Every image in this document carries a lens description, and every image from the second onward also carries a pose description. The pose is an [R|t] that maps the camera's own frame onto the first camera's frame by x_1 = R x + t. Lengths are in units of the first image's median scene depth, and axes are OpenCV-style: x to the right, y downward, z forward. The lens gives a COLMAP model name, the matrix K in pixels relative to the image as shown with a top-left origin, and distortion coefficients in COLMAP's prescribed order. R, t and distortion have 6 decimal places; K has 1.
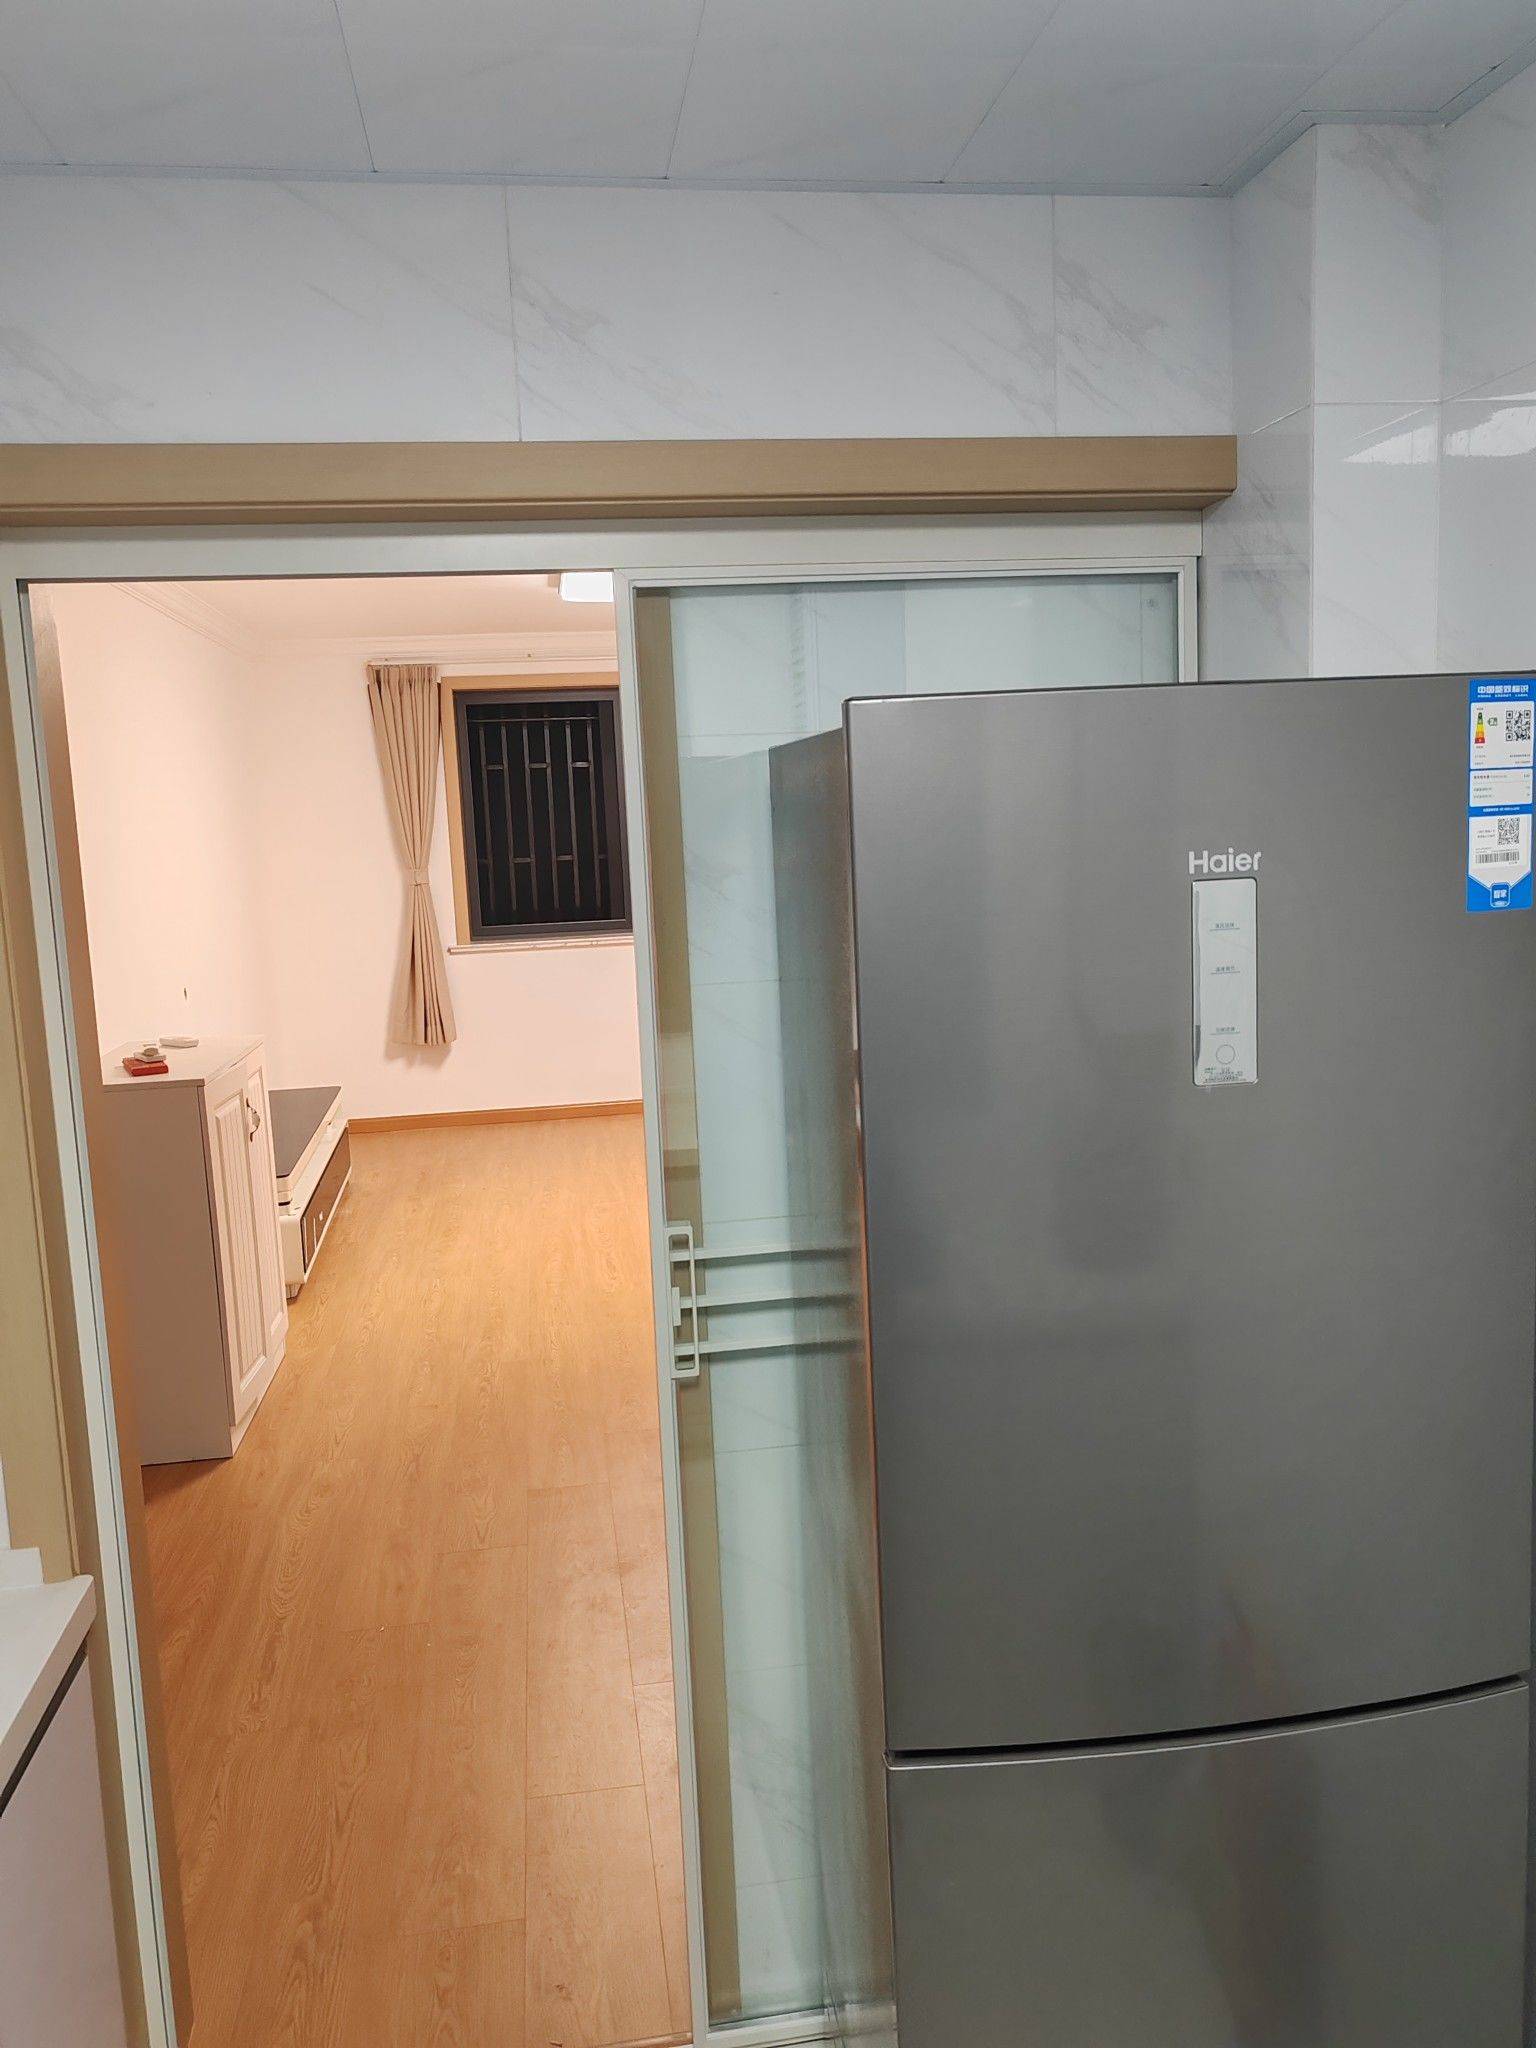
lens RADIAL K [[1617.9, 0, 786.8], [0, 1617.9, 1019.3], [0, 0, 1]] dist [0.008287, -0.000456]
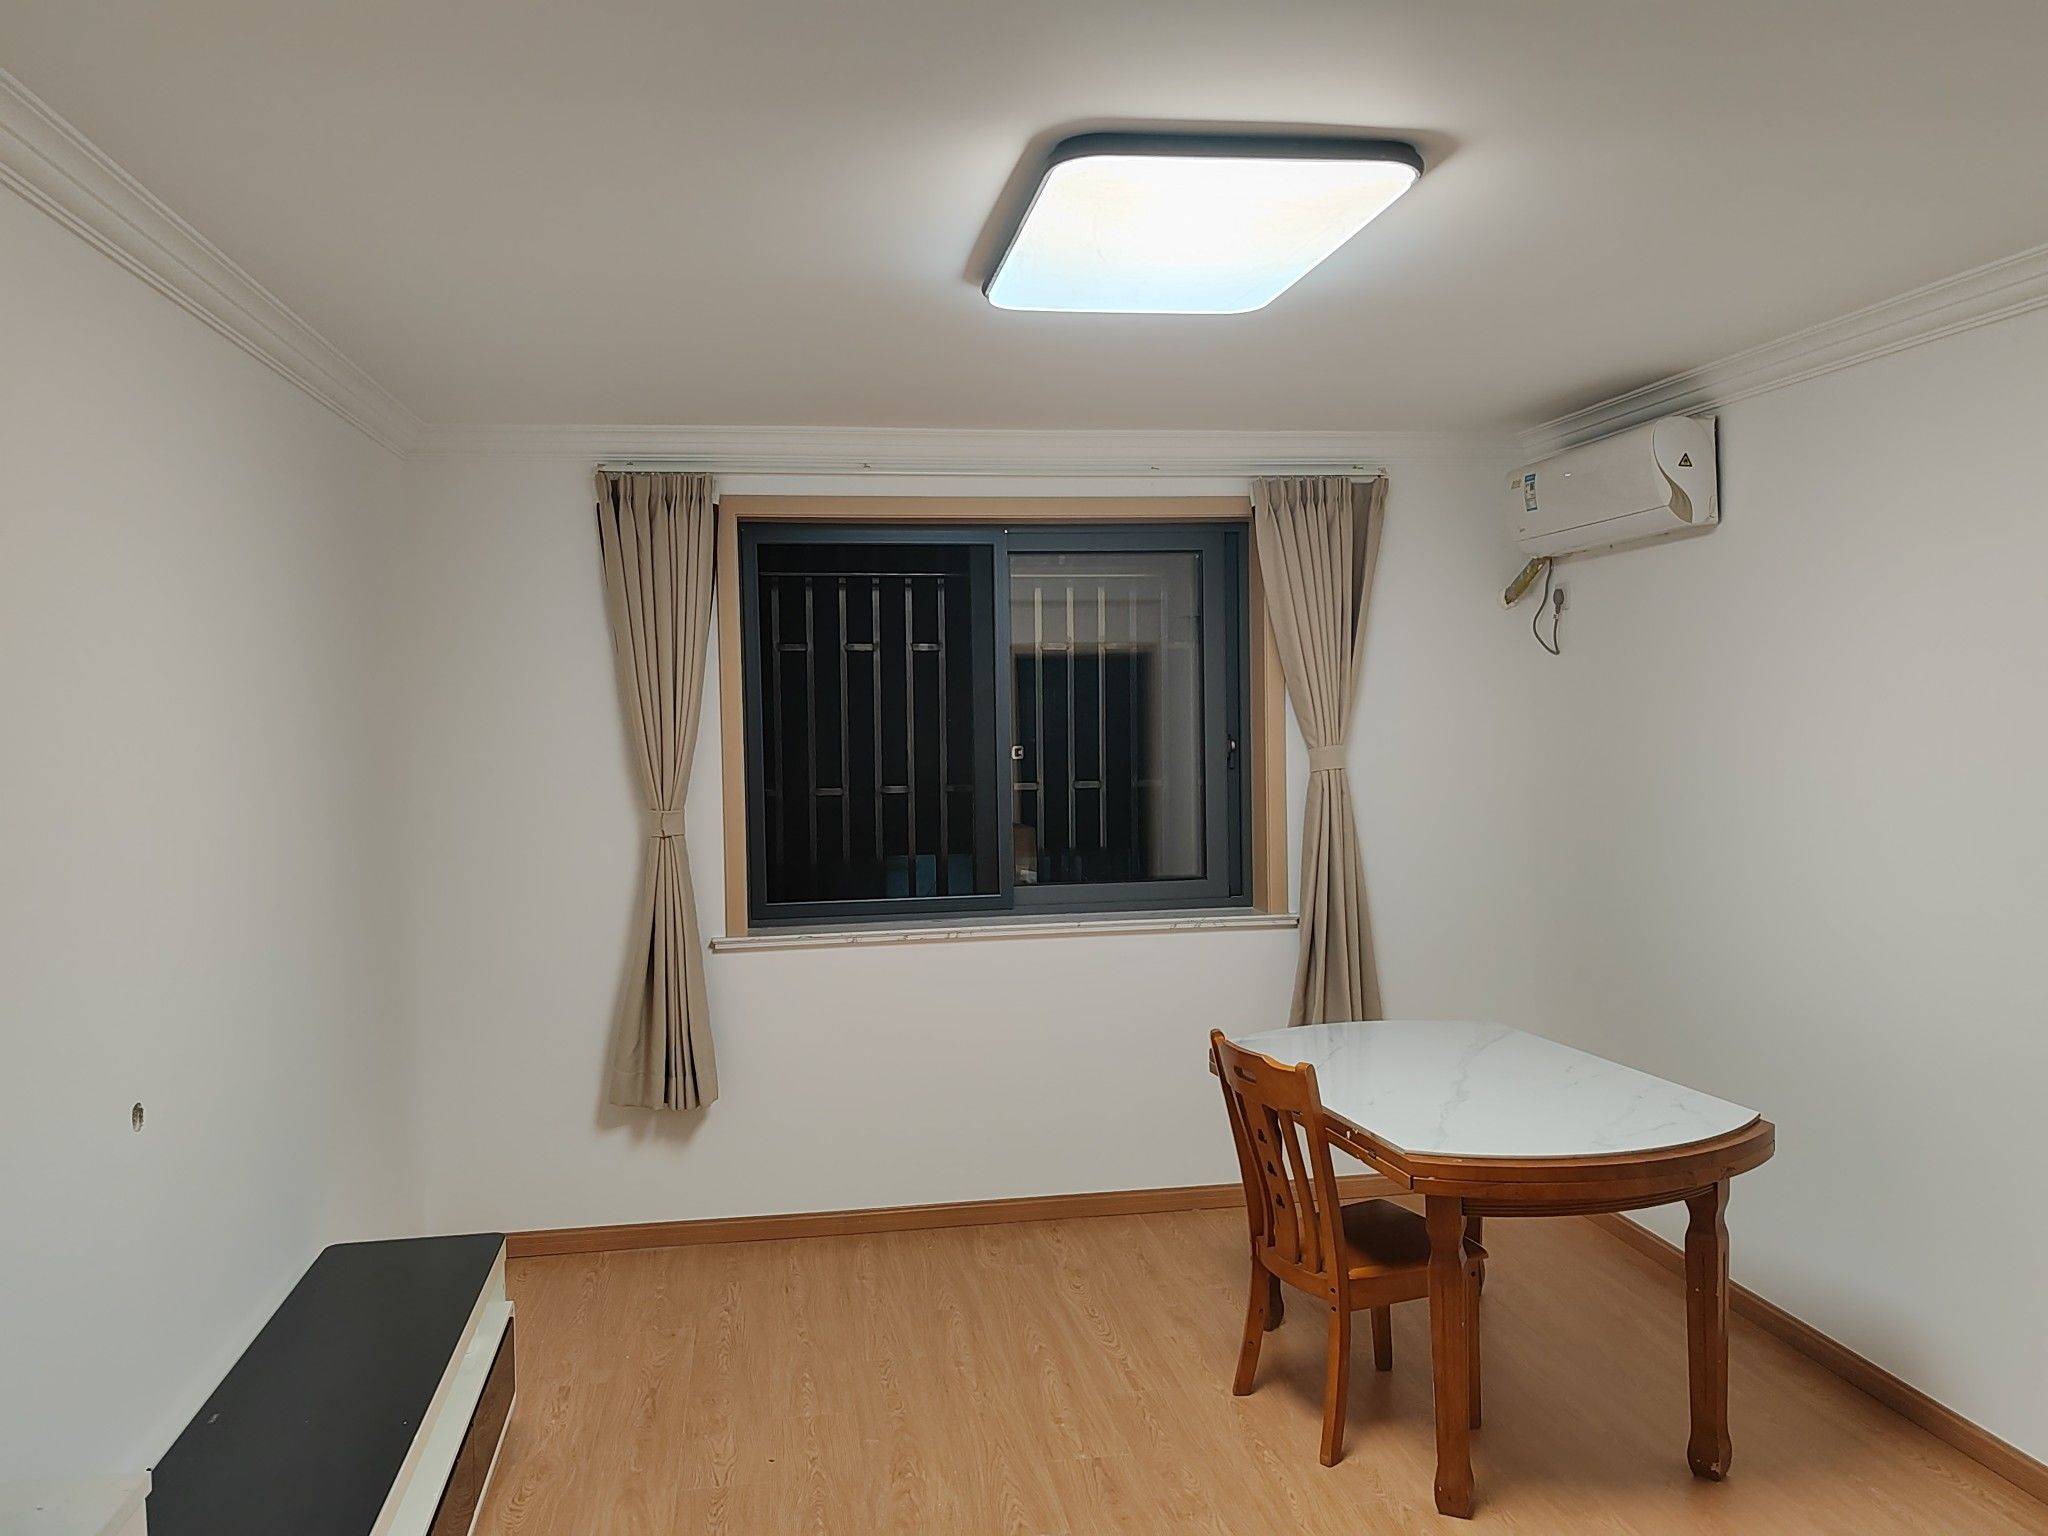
lens RADIAL K [[1617.9, 0, 1011.7], [0, 1617.9, 748.2], [0, 0, 1]] dist [0.008287, -0.000456]
pose [[0.999546, 0.021477, -0.021110, -0.087346], [-0.023641, 0.993844, -0.108235, -0.053033], [0.018655, 0.108685, 0.993901, 0.401231]]
